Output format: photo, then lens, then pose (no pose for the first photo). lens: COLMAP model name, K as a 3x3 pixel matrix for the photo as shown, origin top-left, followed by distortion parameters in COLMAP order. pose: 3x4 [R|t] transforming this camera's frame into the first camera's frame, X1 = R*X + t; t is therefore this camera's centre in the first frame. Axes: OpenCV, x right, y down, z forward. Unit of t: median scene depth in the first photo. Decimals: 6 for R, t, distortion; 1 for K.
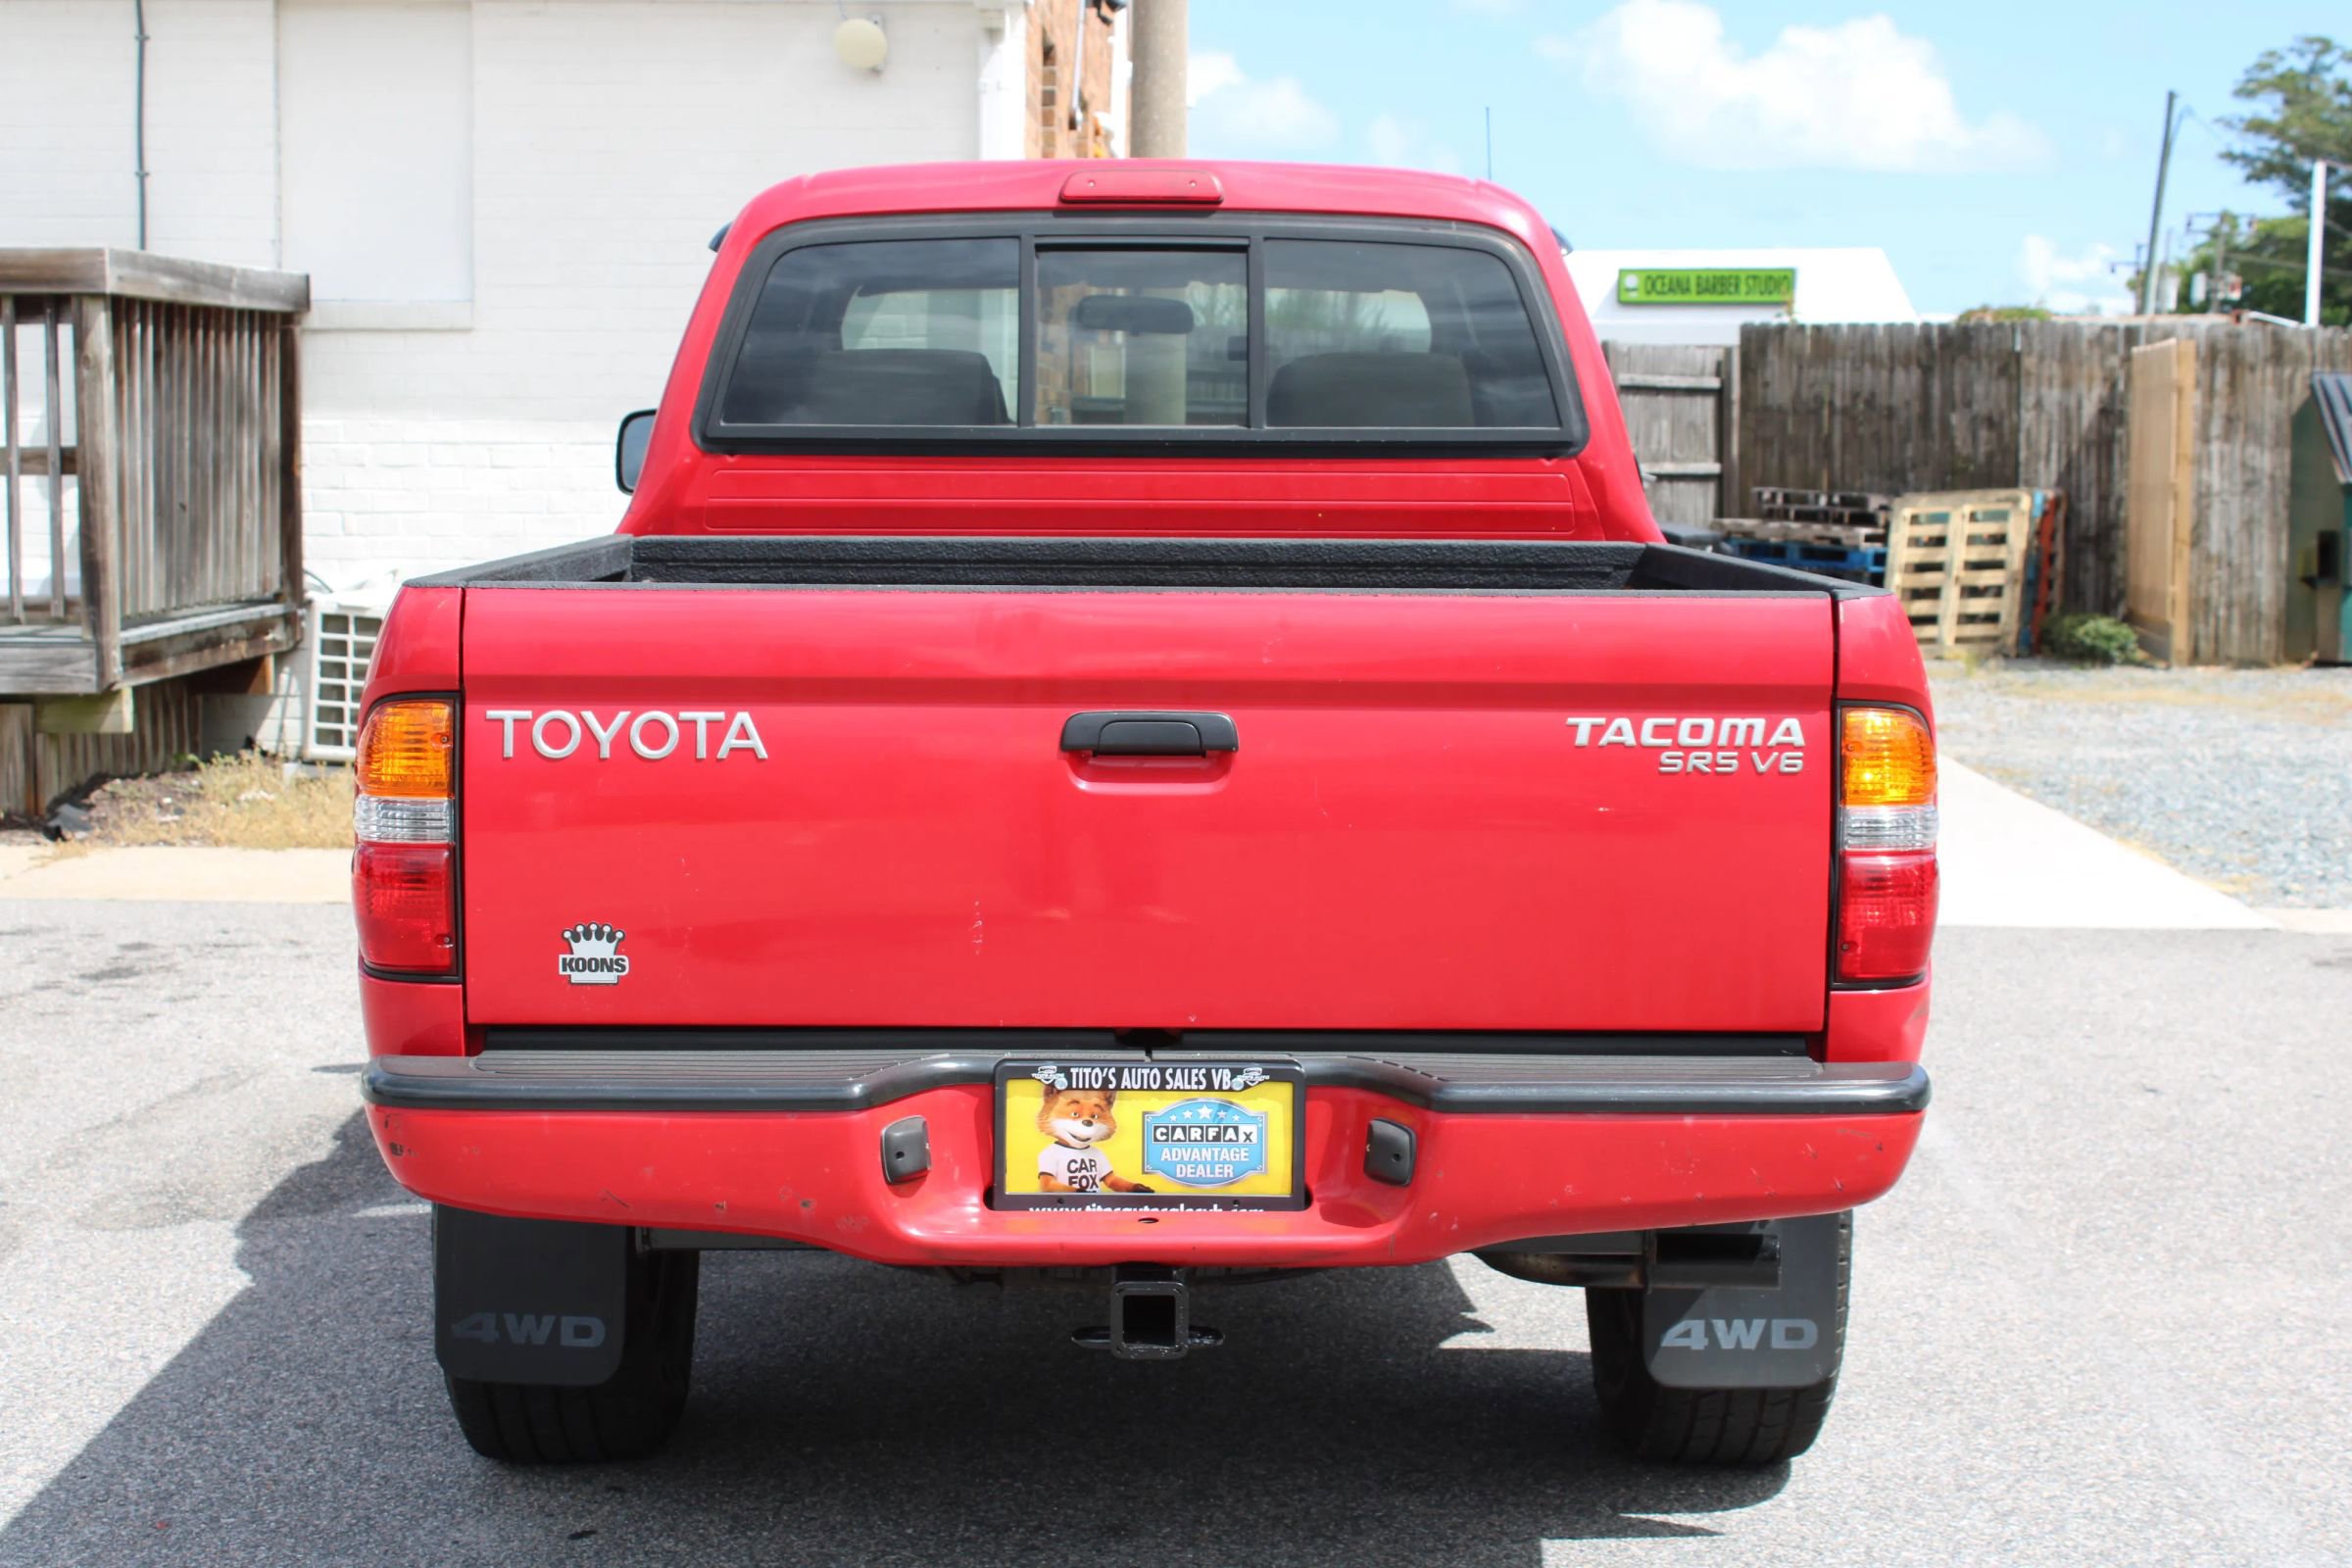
lens RADIAL K [[3651.5, 0, 1176.0], [0, 3651.5, 784.0], [0, 0, 1]] dist [-0.037183, 0.031841]
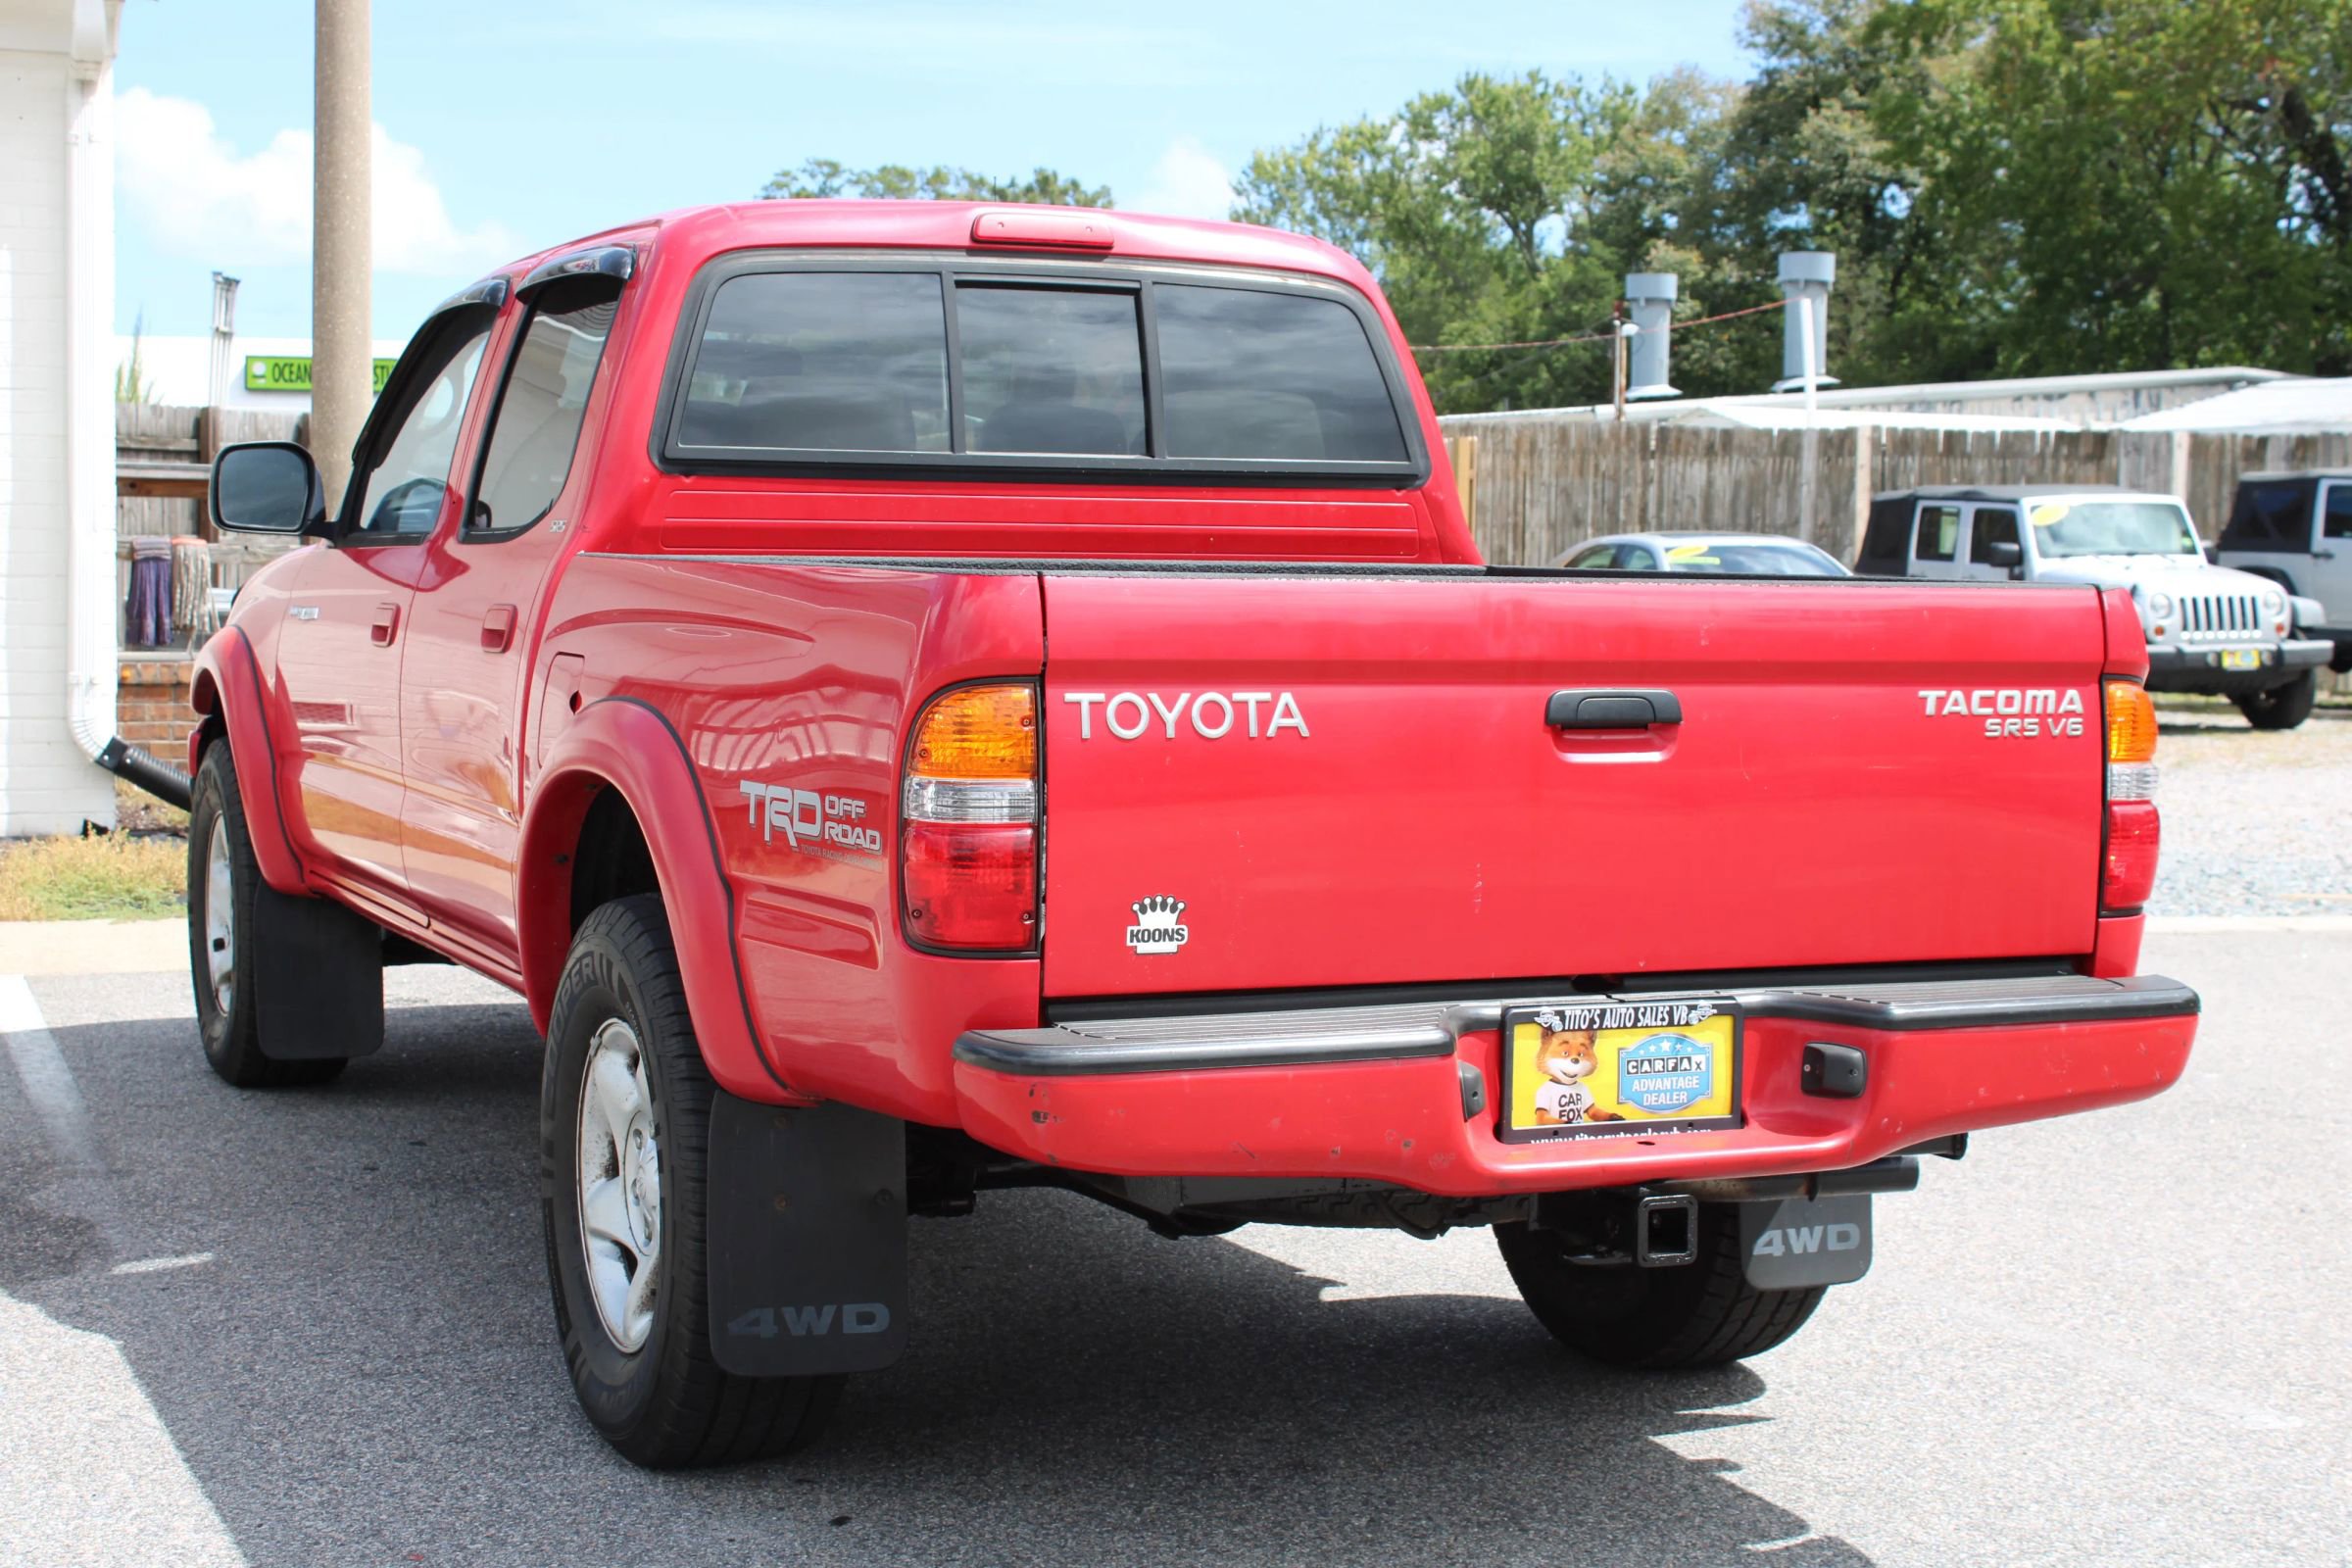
lens RADIAL K [[3528.2, 0, 1176.0], [0, 3528.2, 784.0], [0, 0, 1]] dist [-0.053958, 0.233987]
pose [[0.916449, -0.020452, 0.399628, -0.559502], [0.029488, 0.999429, -0.016475, 0.022957], [-0.399063, 0.026883, 0.916530, 0.066100]]
